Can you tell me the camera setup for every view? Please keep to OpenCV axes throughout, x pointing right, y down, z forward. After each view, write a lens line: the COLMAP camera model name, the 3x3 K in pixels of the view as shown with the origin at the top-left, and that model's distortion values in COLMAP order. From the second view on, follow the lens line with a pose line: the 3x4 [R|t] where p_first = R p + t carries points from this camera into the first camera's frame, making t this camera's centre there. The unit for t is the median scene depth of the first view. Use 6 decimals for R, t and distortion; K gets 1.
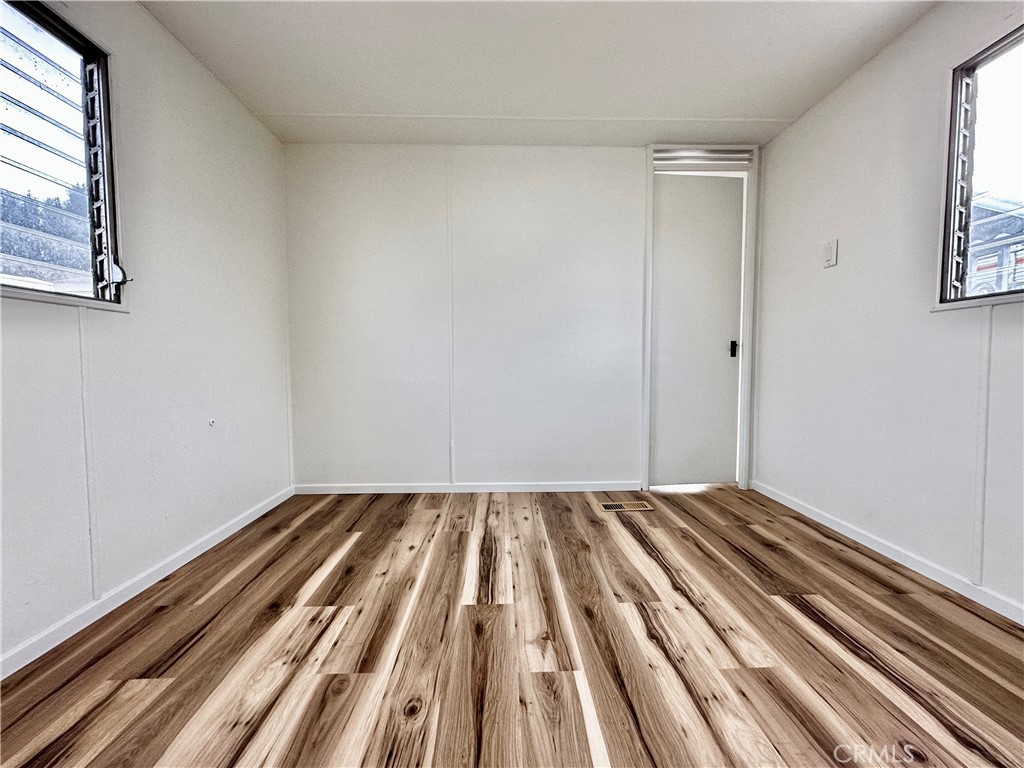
lens RADIAL K [[406.3, 0, 512.0], [0, 406.3, 384.0], [0, 0, 1]] dist [-0.000293, -0.000095]
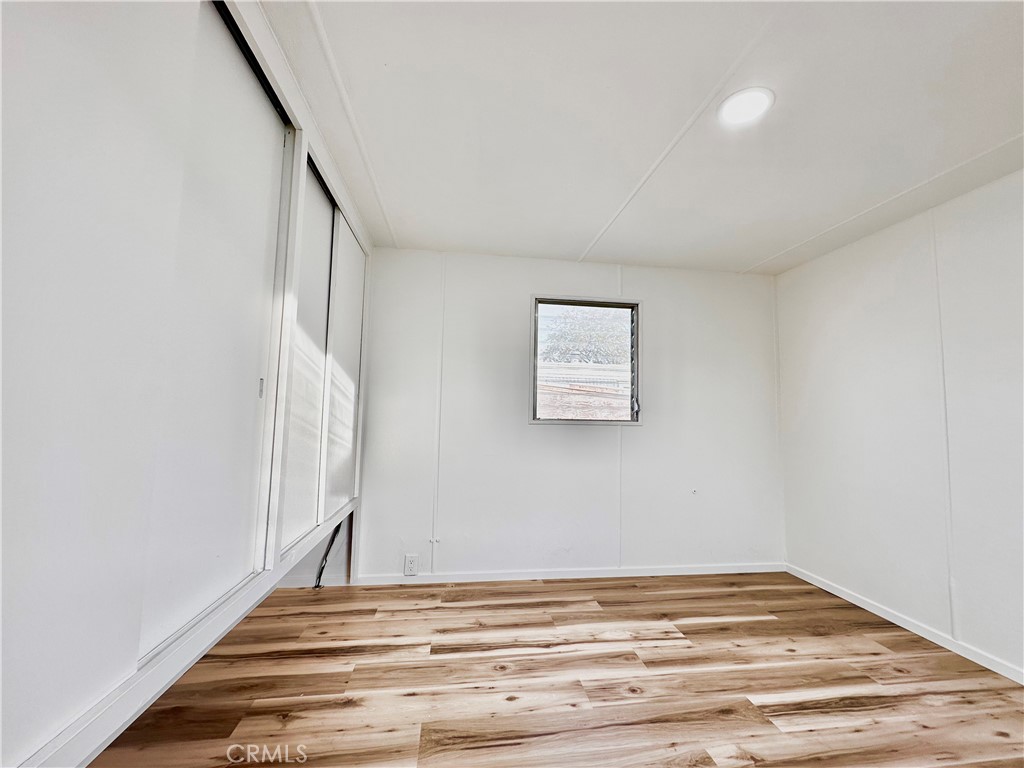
lens RADIAL K [[406.3, 0, 512.0], [0, 406.3, 384.0], [0, 0, 1]] dist [-0.000293, -0.000095]
pose [[0.109559, -0.069941, -0.991517, 1.029727], [-0.074421, 0.994144, -0.078349, -0.191146], [0.991190, 0.082374, 0.103713, 0.175247]]
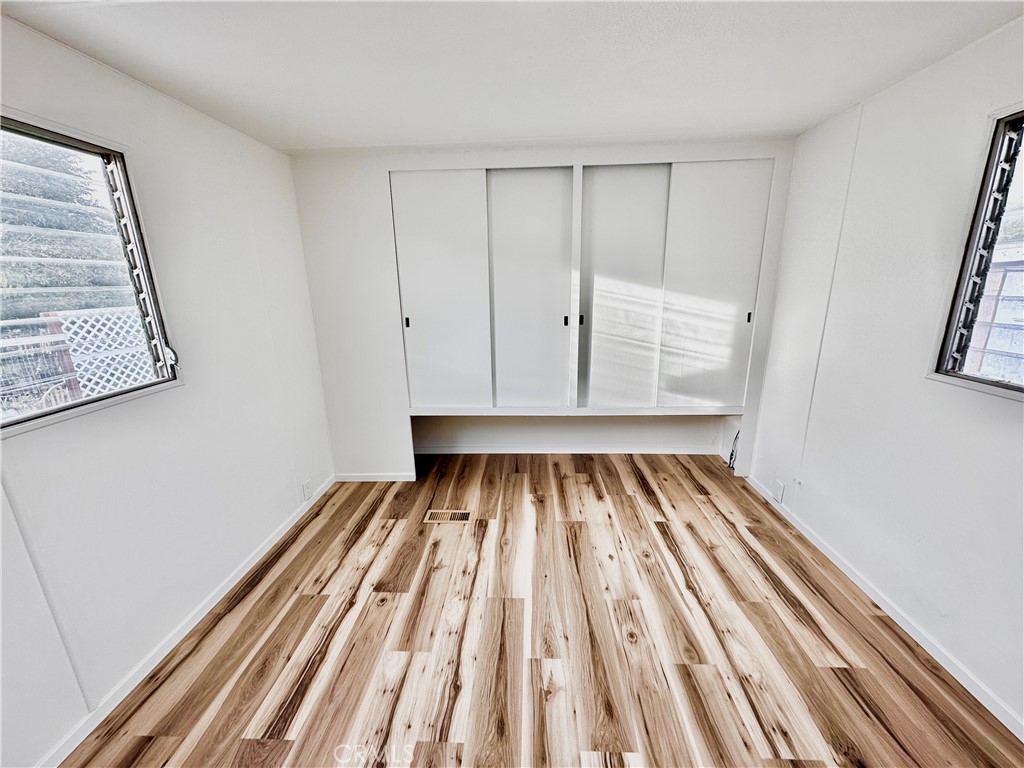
lens RADIAL K [[406.3, 0, 512.0], [0, 406.3, 384.0], [0, 0, 1]] dist [-0.000293, -0.000095]
pose [[-0.996850, 0.006235, 0.079061, 0.081400], [0.029757, 0.953473, 0.300006, -0.525605], [-0.073512, 0.301414, -0.950656, 1.696891]]
